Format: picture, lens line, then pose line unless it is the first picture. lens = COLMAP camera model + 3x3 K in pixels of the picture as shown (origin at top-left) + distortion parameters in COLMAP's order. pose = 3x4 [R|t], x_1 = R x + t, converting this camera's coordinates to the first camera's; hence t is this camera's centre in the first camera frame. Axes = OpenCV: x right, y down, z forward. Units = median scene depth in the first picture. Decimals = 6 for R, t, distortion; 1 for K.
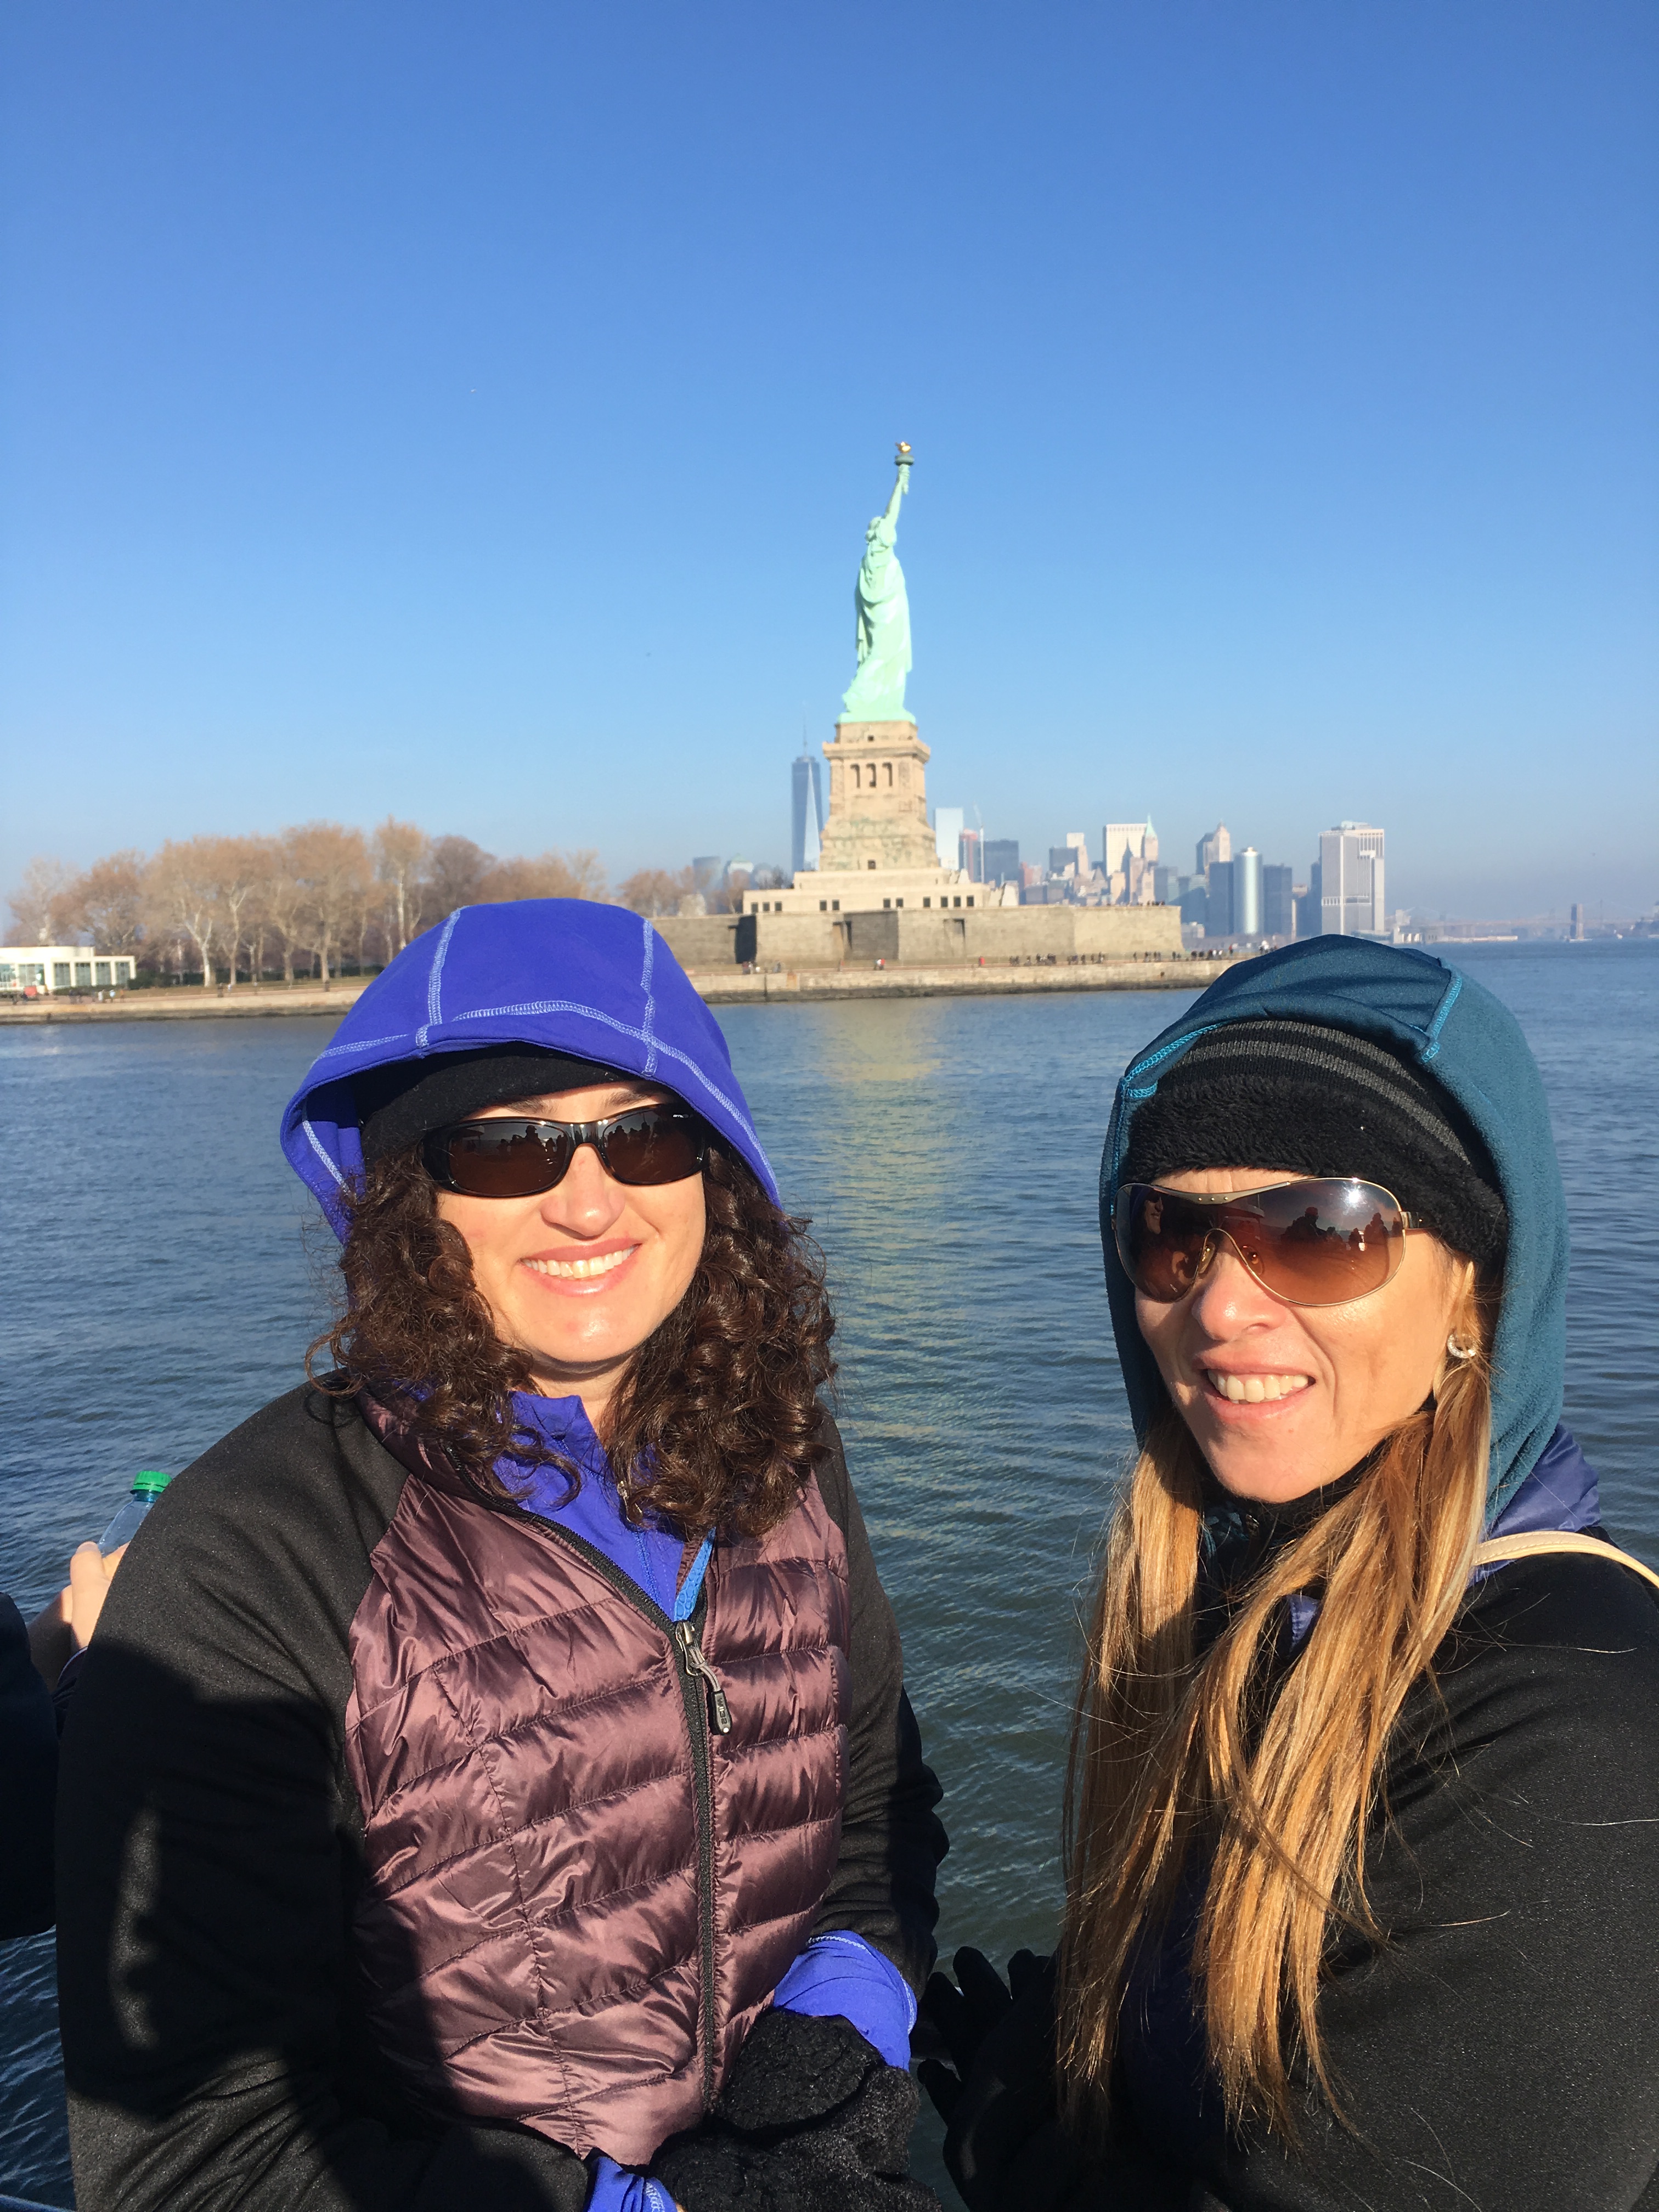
lens RADIAL K [[1929.7, 0, 837.5], [0, 1929.7, 1149.9], [0, 0, 1]] dist [0.026359, 0.003771]
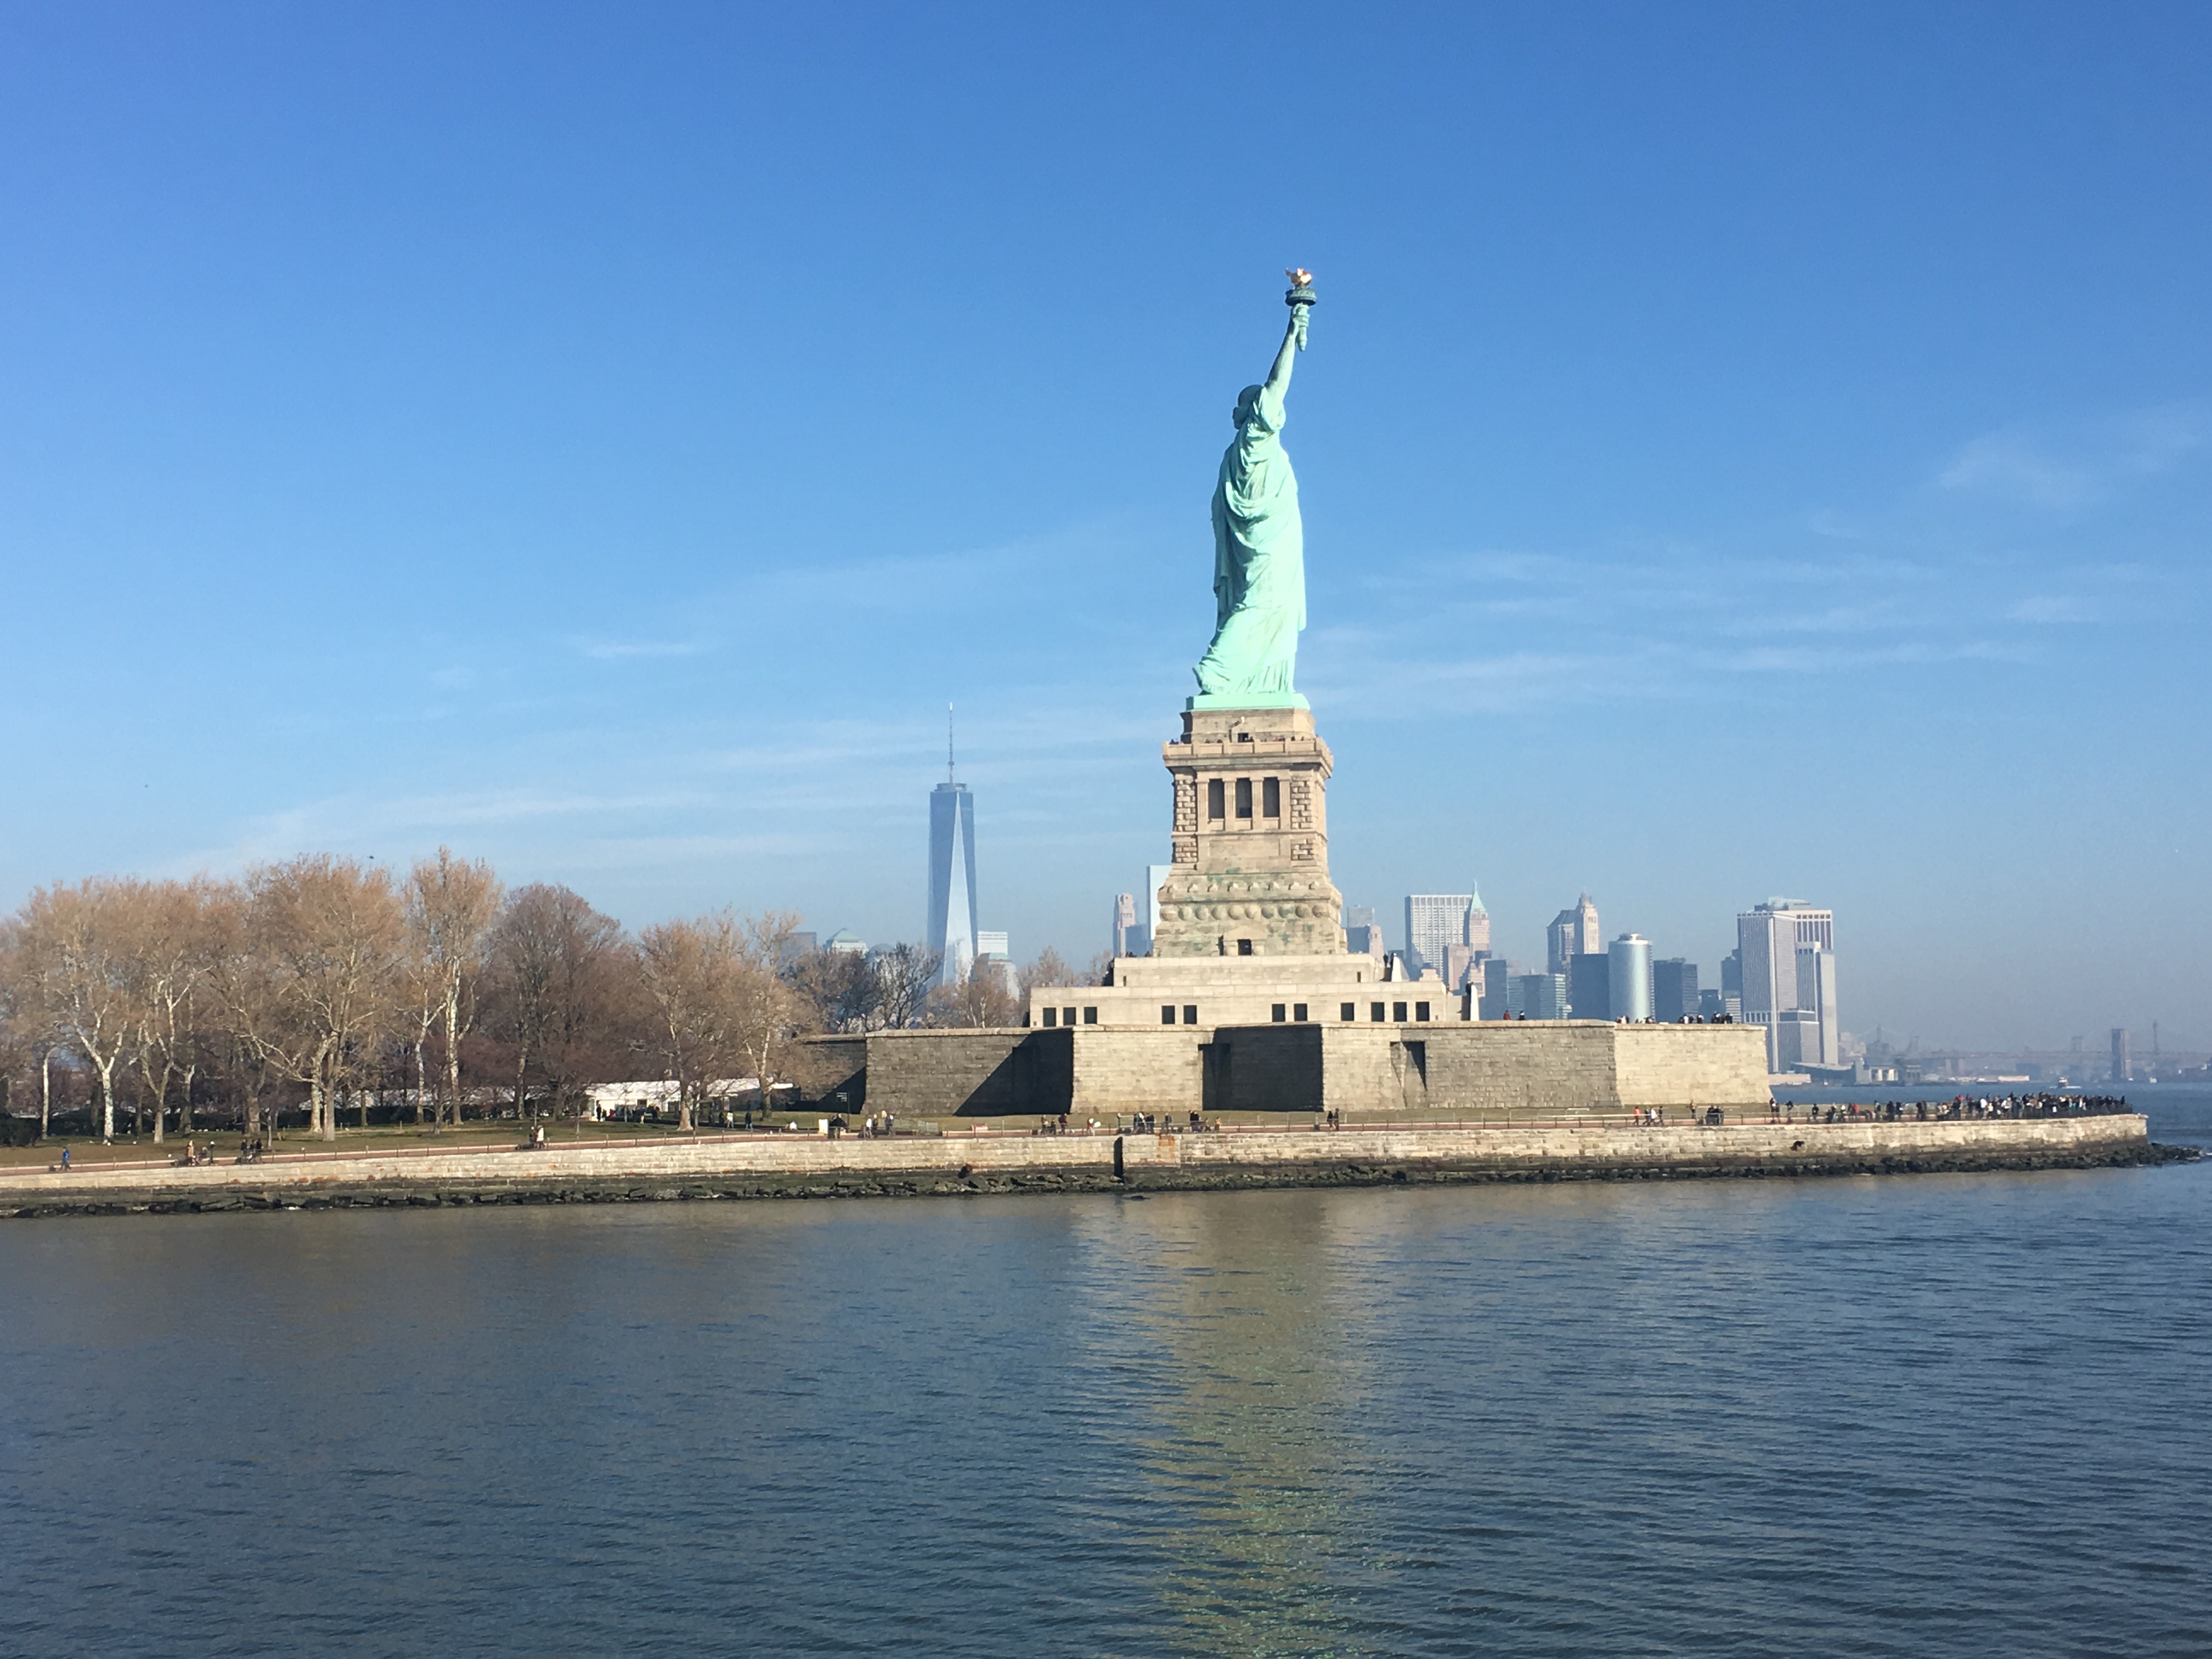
lens RADIAL K [[2973.0, 0, 1097.7], [0, 2973.0, 834.1], [0, 0, 1]] dist [0.017558, 0.000000]
pose [[0.998945, 0.018488, 0.042034, -0.067126], [-0.010431, 0.982801, -0.184375, -0.014174], [-0.044720, 0.183742, 0.981957, 0.108327]]
